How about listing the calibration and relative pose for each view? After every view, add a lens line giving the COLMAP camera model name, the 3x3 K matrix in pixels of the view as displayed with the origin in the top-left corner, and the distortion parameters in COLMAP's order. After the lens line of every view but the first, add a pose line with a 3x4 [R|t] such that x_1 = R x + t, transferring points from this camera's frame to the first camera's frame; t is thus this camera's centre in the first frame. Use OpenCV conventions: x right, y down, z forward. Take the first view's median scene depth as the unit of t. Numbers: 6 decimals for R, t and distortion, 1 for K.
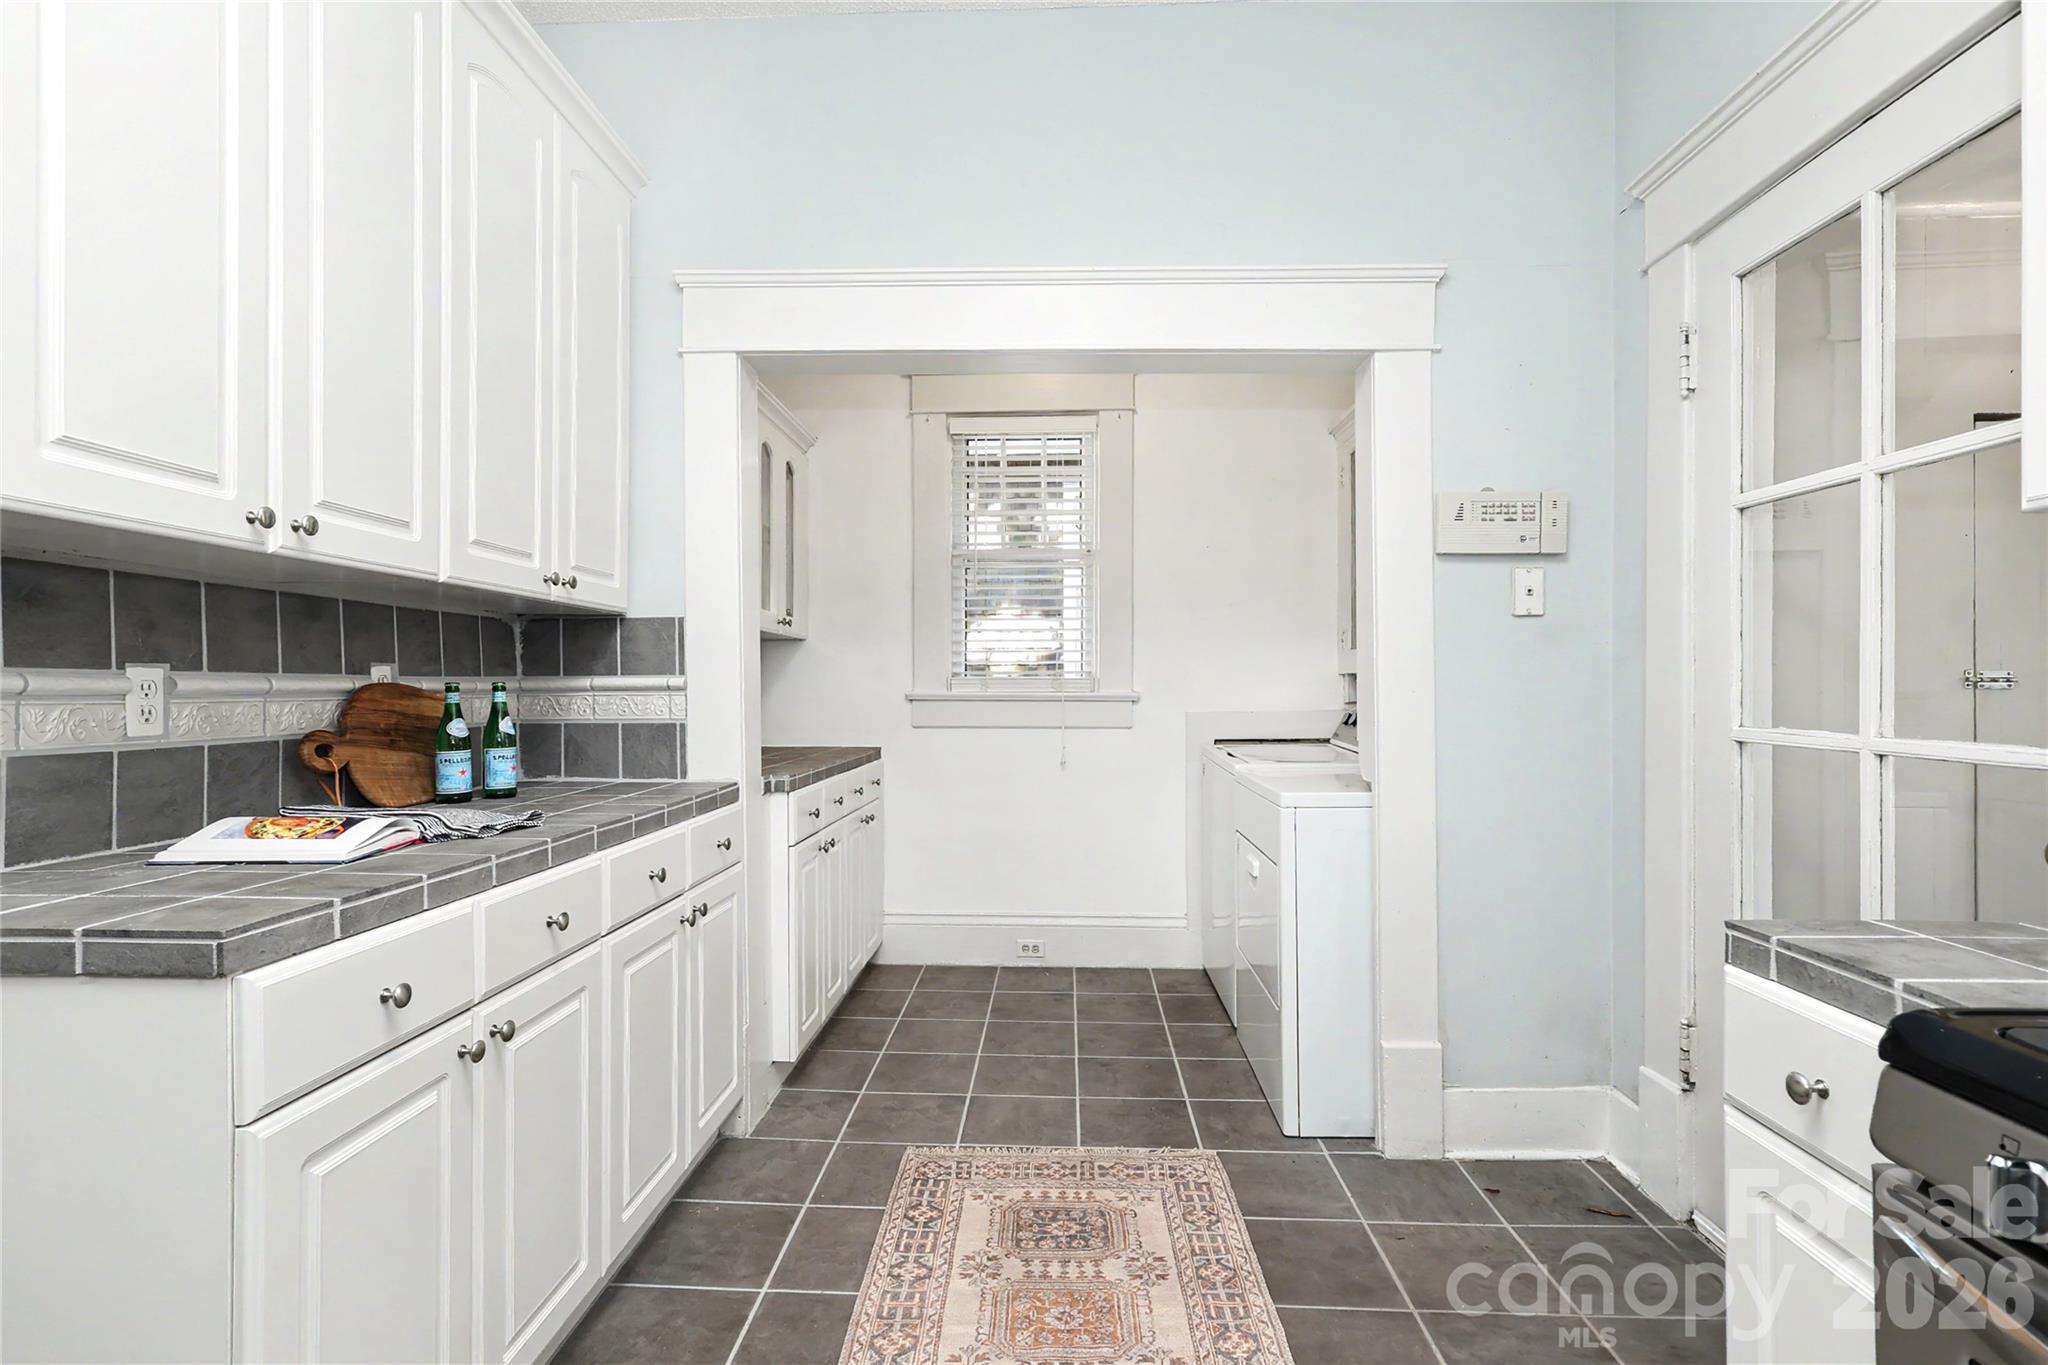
lens RADIAL K [[974.3, 0, 1024.0], [0, 974.3, 687.7], [0, 0, 1]] dist [0.004196, -0.001530]
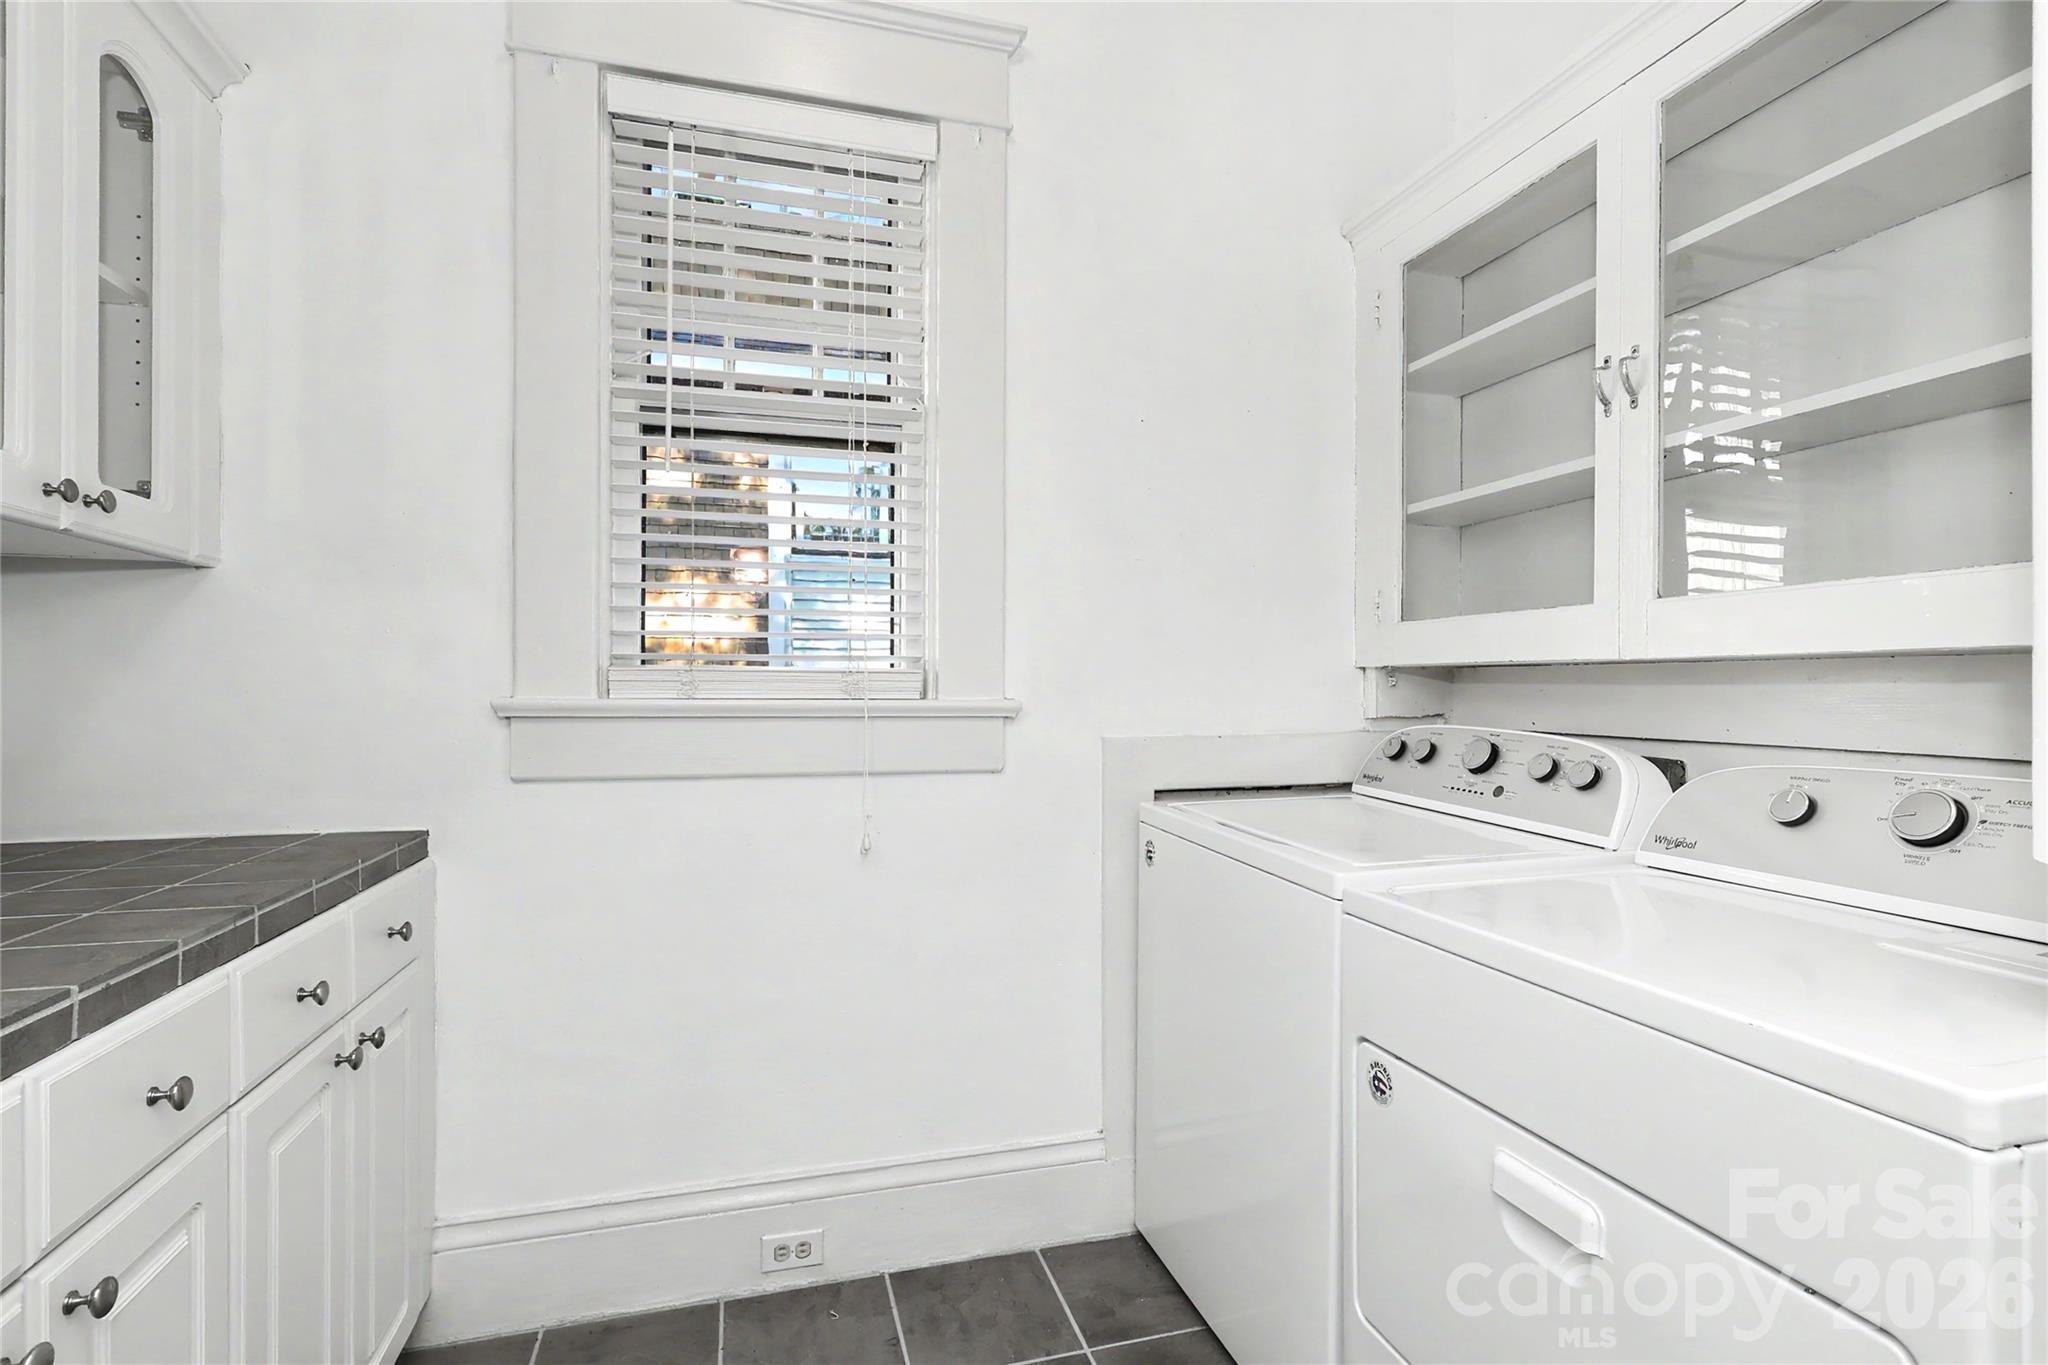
lens RADIAL K [[974.3, 0, 1020.7], [0, 974.3, 690.5], [0, 0, 1]] dist [0.004196, -0.001530]
pose [[0.960219, 0.002558, 0.279236, -0.019515], [-0.004004, 0.999981, 0.004608, -0.002346], [-0.279219, -0.005543, 0.960211, 0.523711]]
